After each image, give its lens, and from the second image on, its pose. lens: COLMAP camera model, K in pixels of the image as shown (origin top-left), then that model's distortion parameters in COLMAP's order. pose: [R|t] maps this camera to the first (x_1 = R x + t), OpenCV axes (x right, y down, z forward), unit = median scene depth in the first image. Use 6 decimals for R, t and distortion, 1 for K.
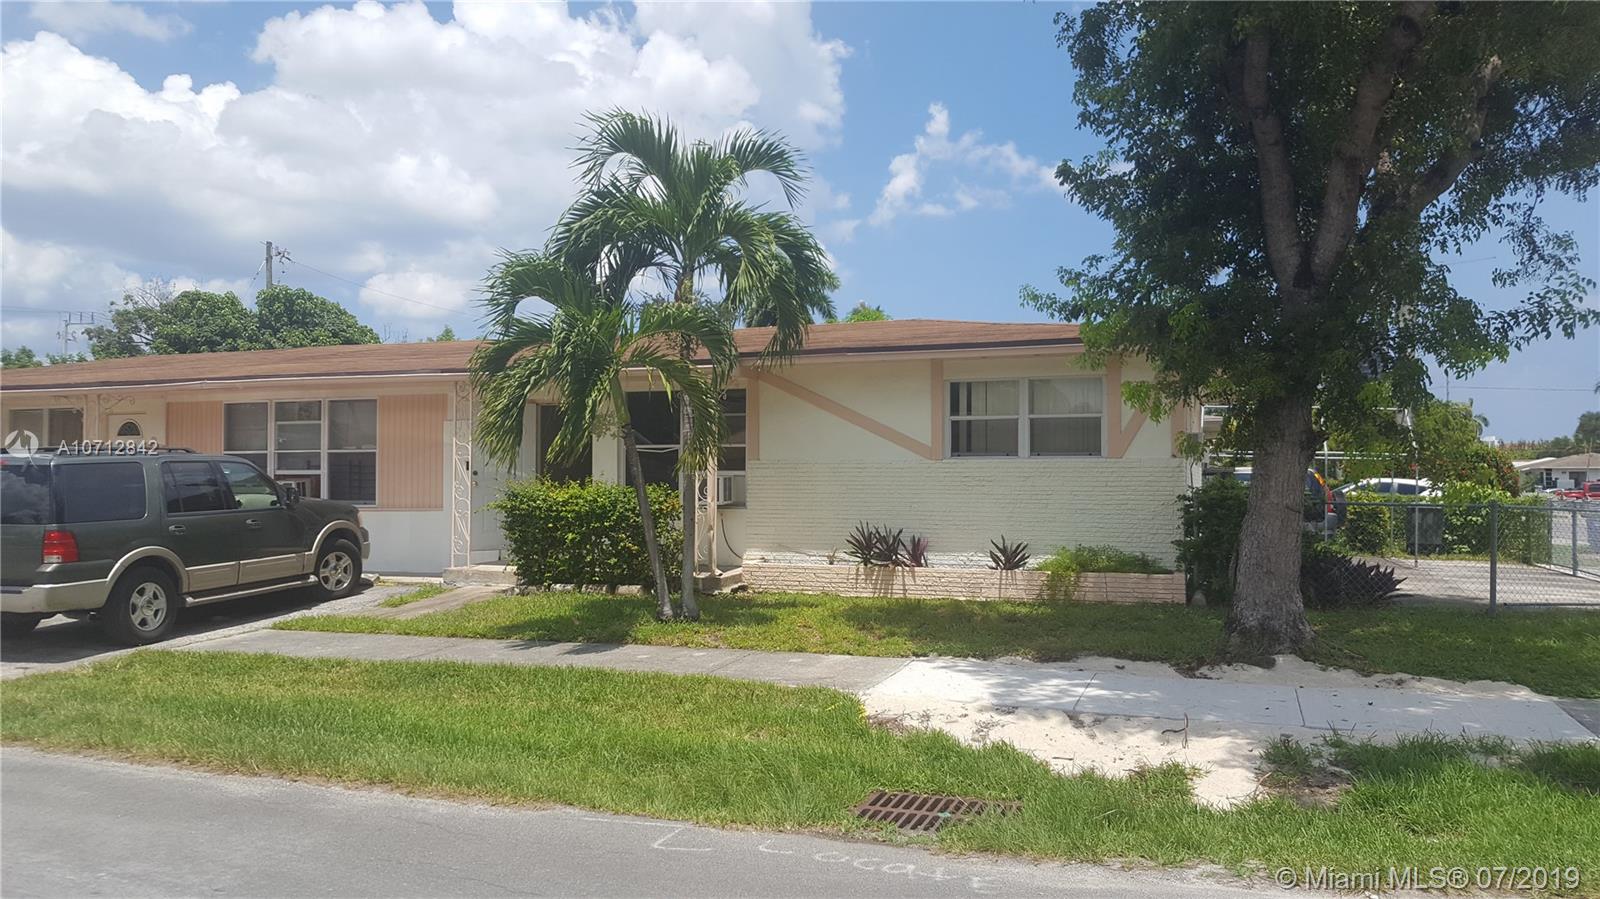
lens RADIAL K [[1216.2, 0, 787.9], [0, 1216.2, 454.7], [0, 0, 1]] dist [0.073234, -0.167612]
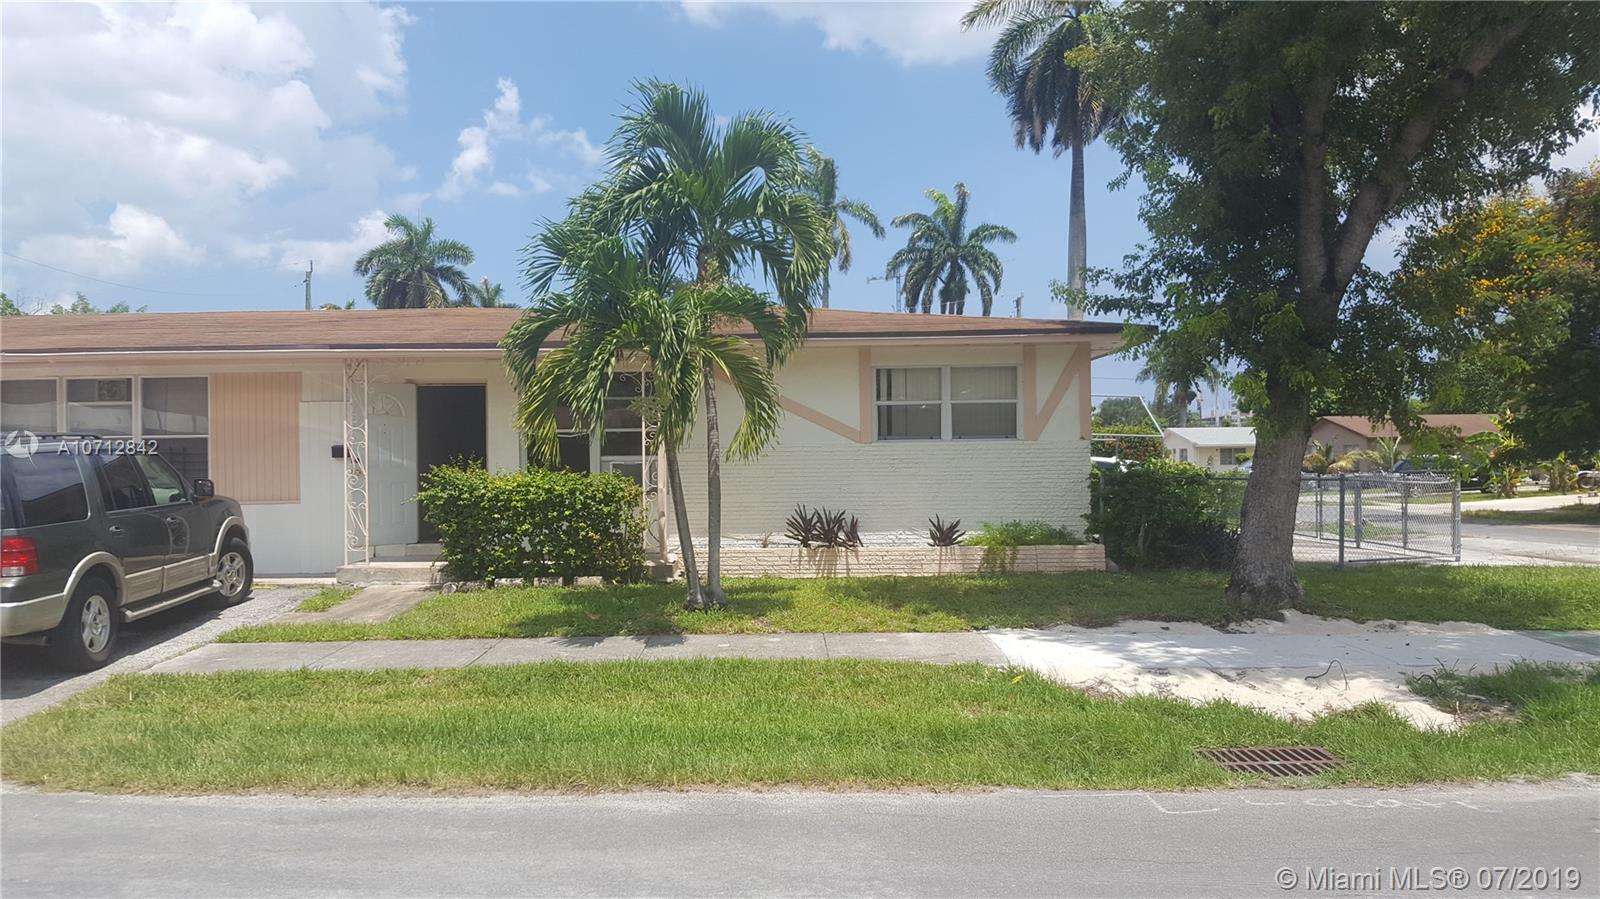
lens RADIAL K [[1216.2, 0, 766.7], [0, 1216.2, 455.7], [0, 0, 1]] dist [0.073234, -0.167612]
pose [[0.942737, -0.009261, 0.333409, -0.309961], [0.004603, 0.999881, 0.014757, -0.000900], [-0.333506, -0.012377, 0.942667, 0.051913]]
